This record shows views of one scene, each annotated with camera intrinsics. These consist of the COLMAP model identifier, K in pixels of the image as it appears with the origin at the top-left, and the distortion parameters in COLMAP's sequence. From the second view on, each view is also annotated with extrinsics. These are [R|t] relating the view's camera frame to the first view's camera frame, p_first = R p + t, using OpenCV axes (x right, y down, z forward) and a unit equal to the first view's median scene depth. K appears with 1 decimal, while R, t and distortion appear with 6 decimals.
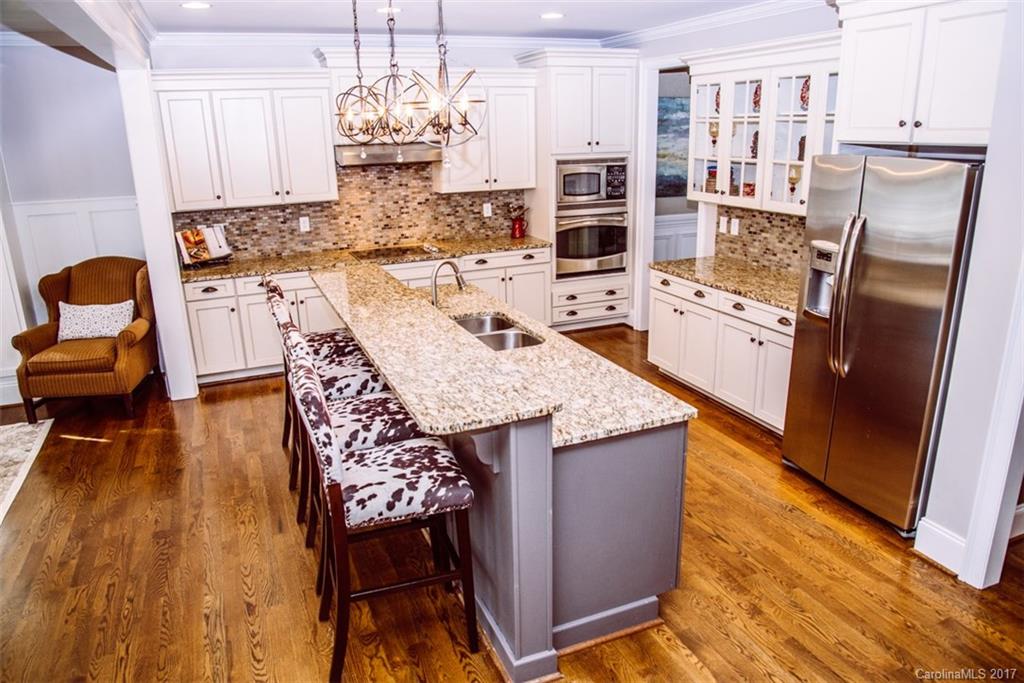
lens RADIAL K [[708.4, 0, 515.1], [0, 708.4, 348.1], [0, 0, 1]] dist [-0.082310, 0.037437]
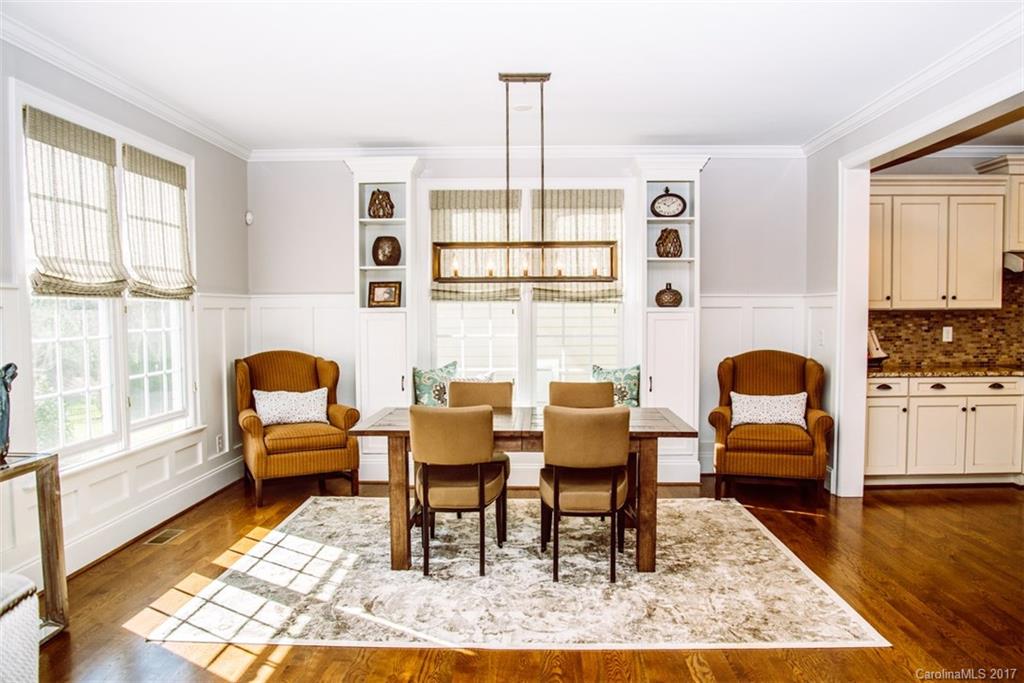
lens RADIAL K [[728.2, 0, 514.6], [0, 728.2, 347.9], [0, 0, 1]] dist [-0.062886, 0.003427]
pose [[0.910997, 0.037047, -0.410746, -0.503578], [-0.134058, 0.968472, -0.209976, 0.143810], [0.390017, 0.246352, 0.887241, -0.103738]]
